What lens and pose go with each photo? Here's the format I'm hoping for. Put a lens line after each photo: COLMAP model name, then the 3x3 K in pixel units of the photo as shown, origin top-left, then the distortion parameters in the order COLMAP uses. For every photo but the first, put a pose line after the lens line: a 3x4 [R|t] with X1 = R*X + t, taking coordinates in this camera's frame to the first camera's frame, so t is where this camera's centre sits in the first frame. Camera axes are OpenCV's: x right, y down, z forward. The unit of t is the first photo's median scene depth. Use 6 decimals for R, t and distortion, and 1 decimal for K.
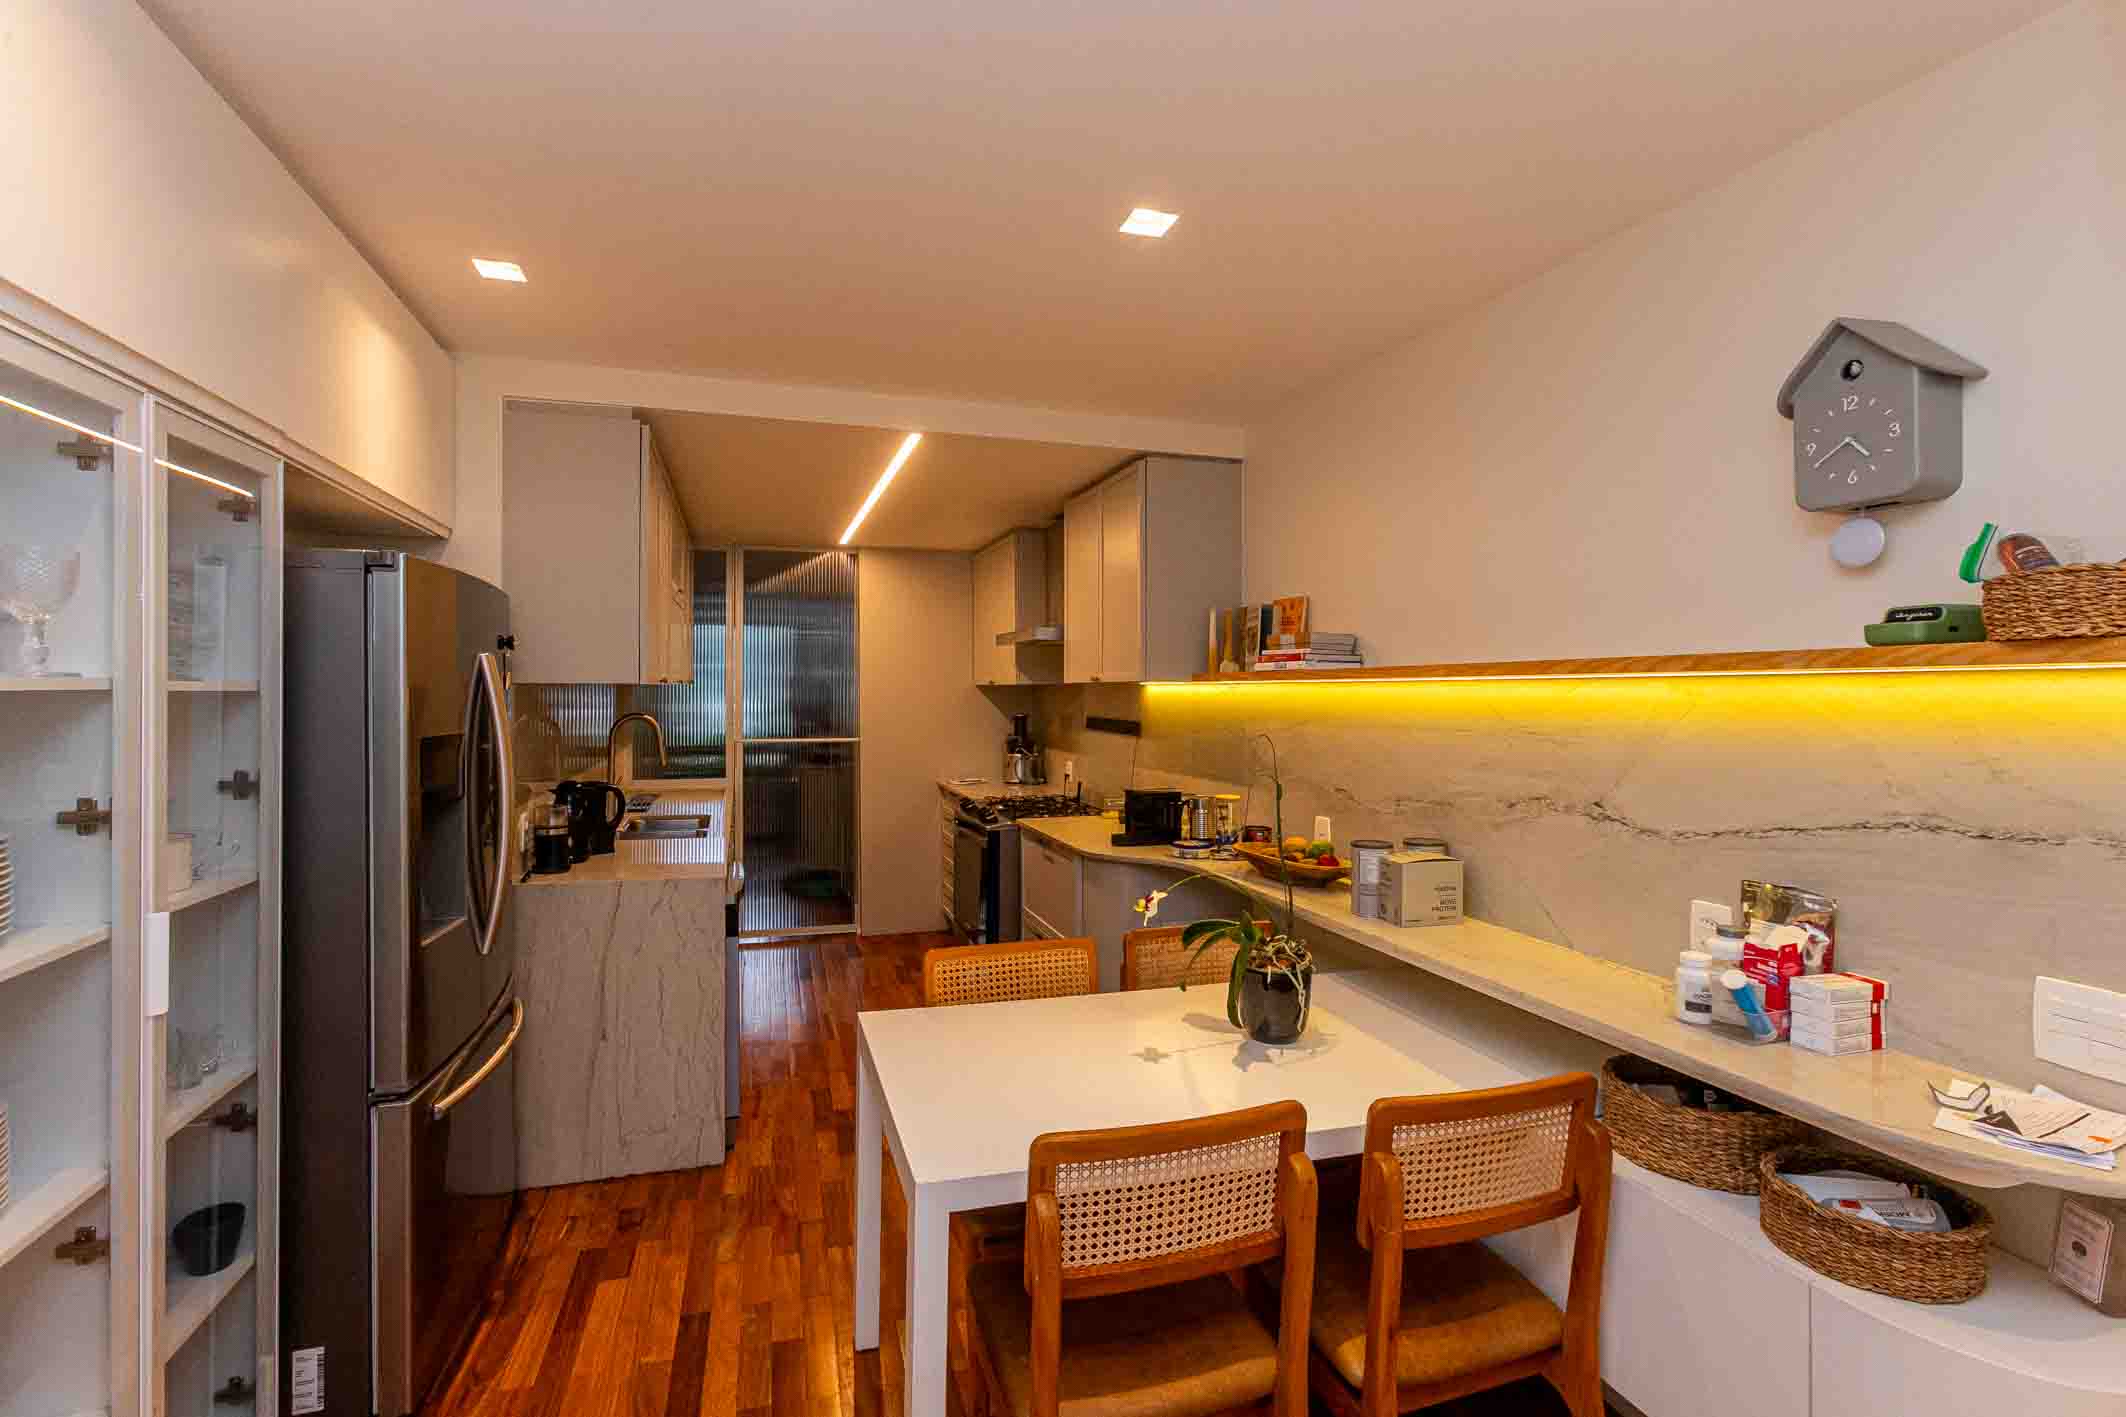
lens RADIAL K [[965.9, 0, 1022.9], [0, 965.9, 686.3], [0, 0, 1]] dist [-0.038396, 0.039707]
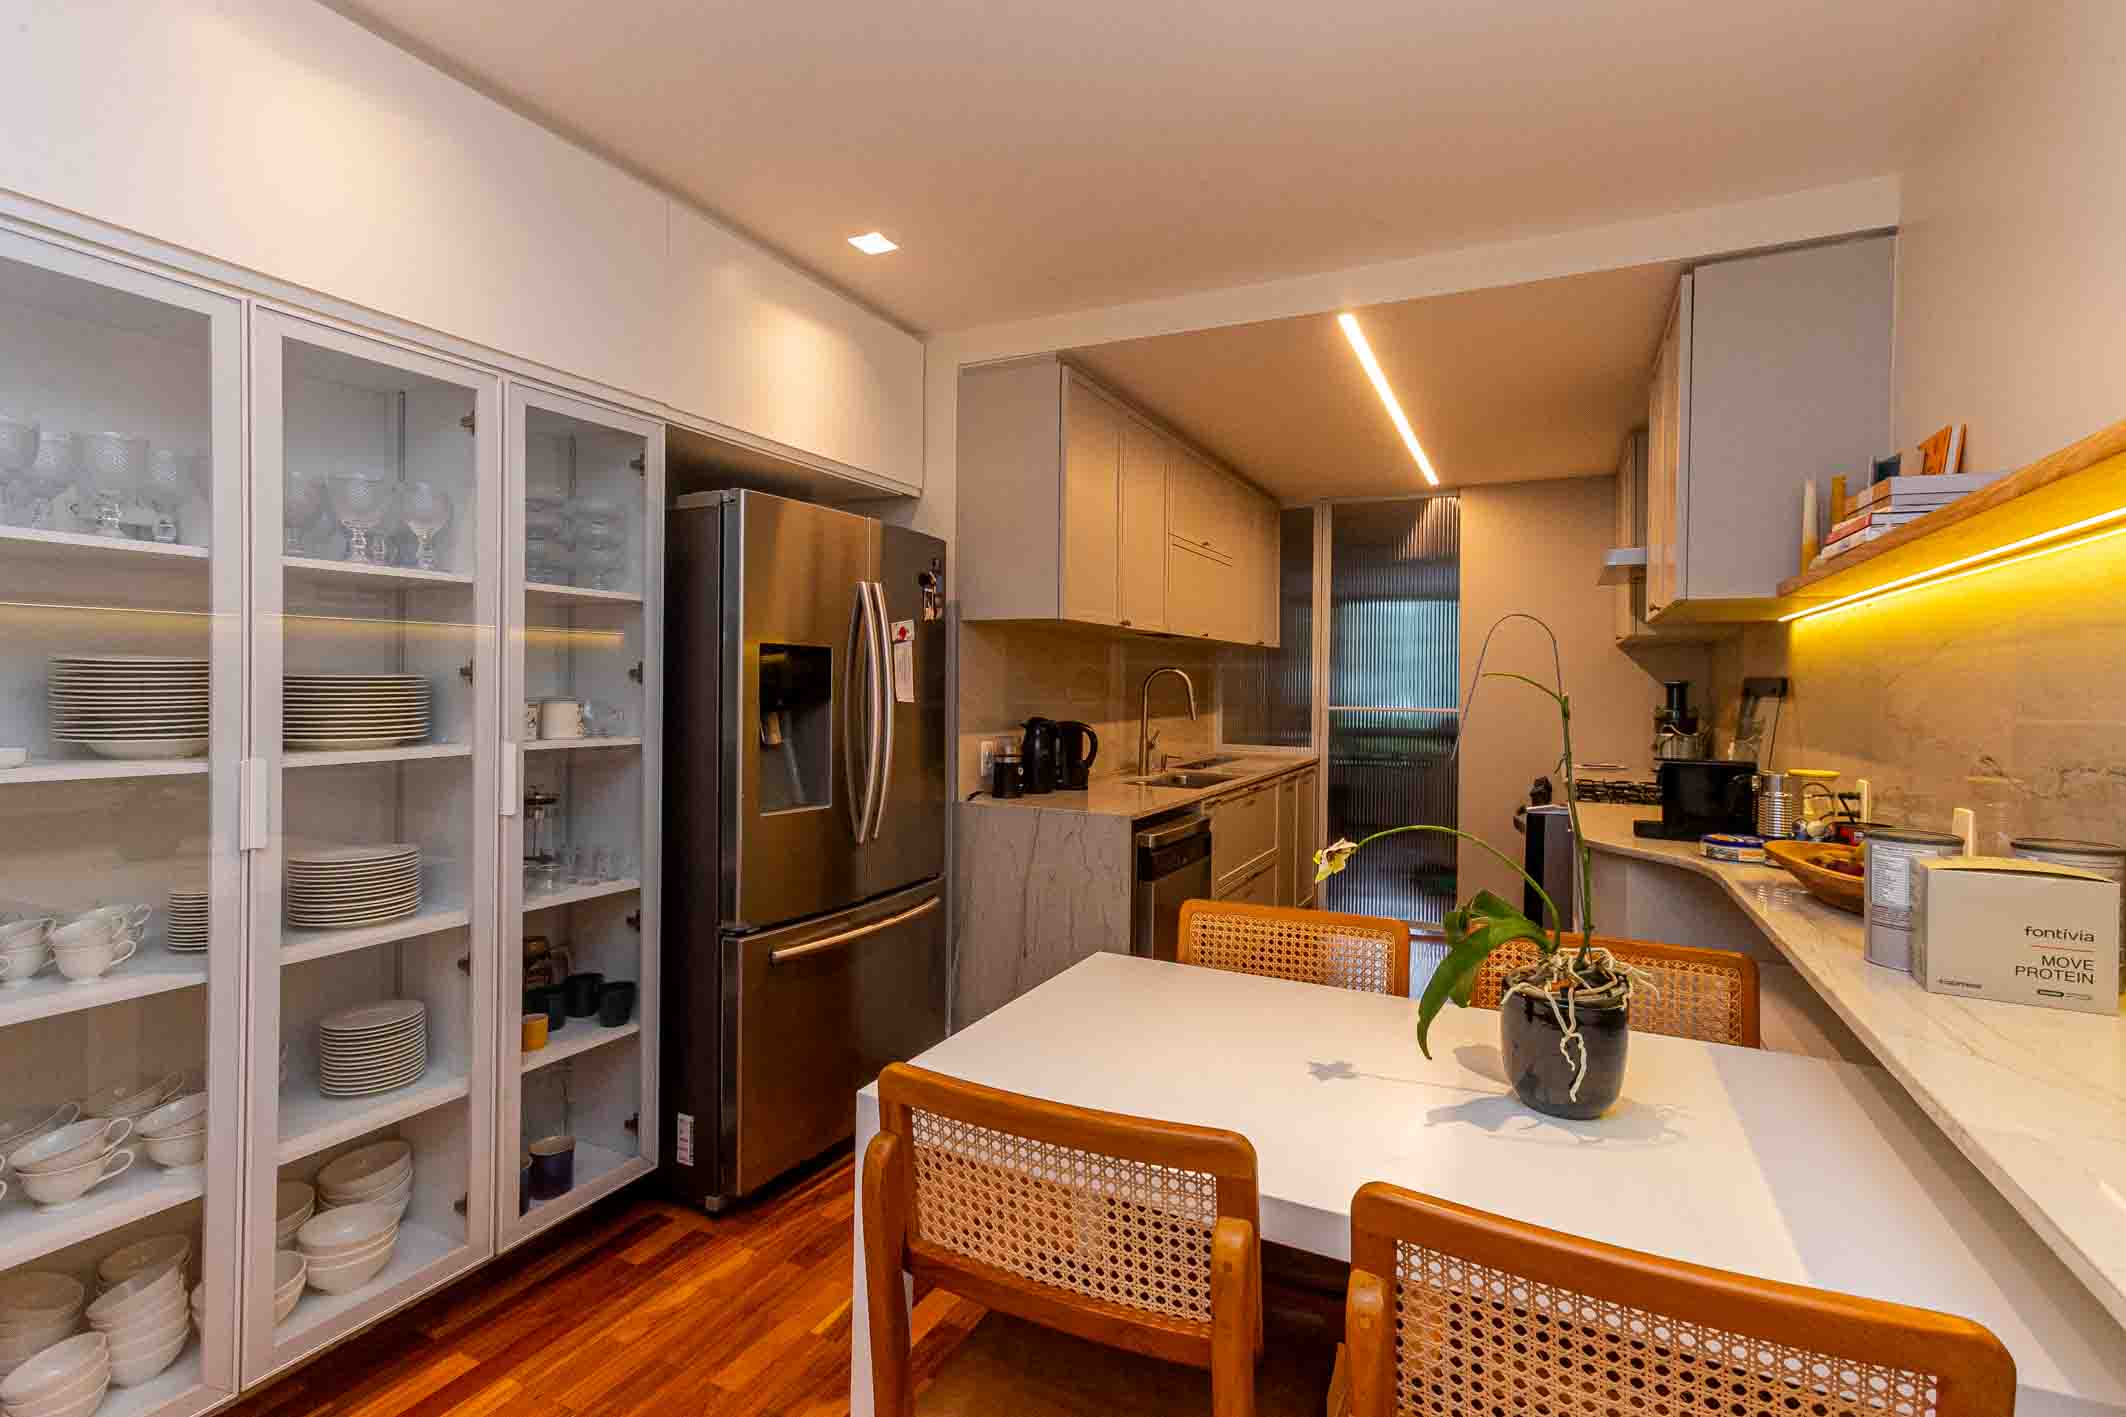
lens RADIAL K [[990.2, 0, 1067.5], [0, 990.2, 686.7], [0, 0, 1]] dist [0.018307, 0.000110]
pose [[0.741474, 0.005117, -0.670962, 0.260554], [-0.005319, 0.999984, 0.001748, 0.054775], [0.670960, 0.002273, 0.741490, 0.176638]]
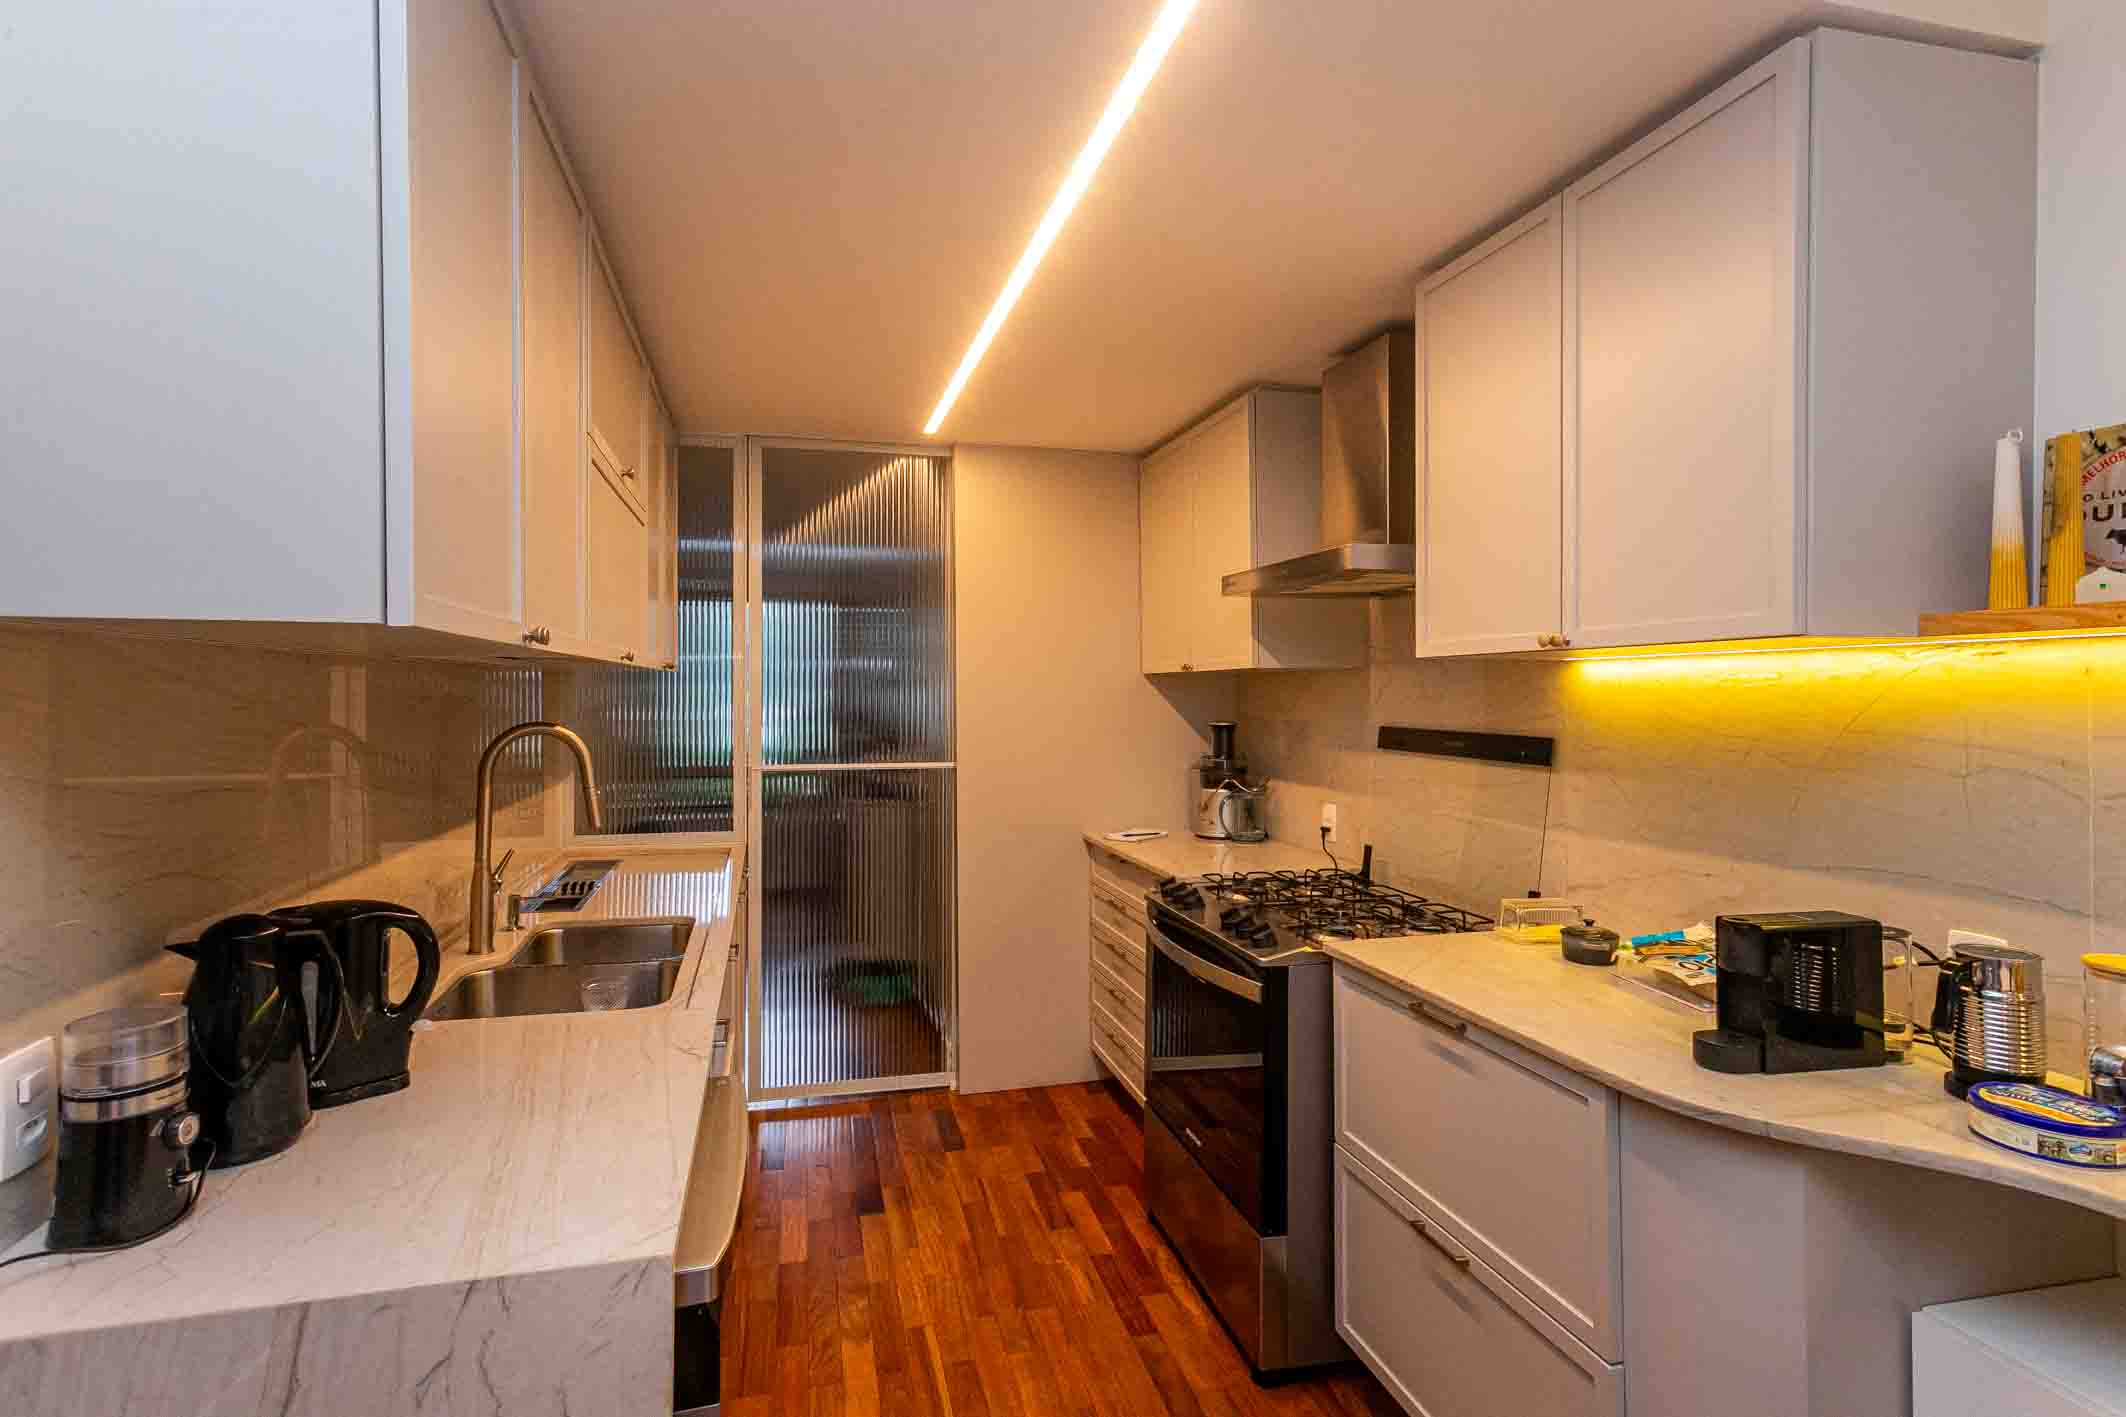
lens RADIAL K [[1060.1, 0, 1038.5], [0, 1060.1, 686.3], [0, 0, 1]] dist [0.051797, 0.000312]
pose [[0.999371, -0.004135, -0.035218, -0.148411], [0.003975, 0.999981, -0.004605, 0.014887], [0.035236, 0.004462, 0.999369, 0.537807]]
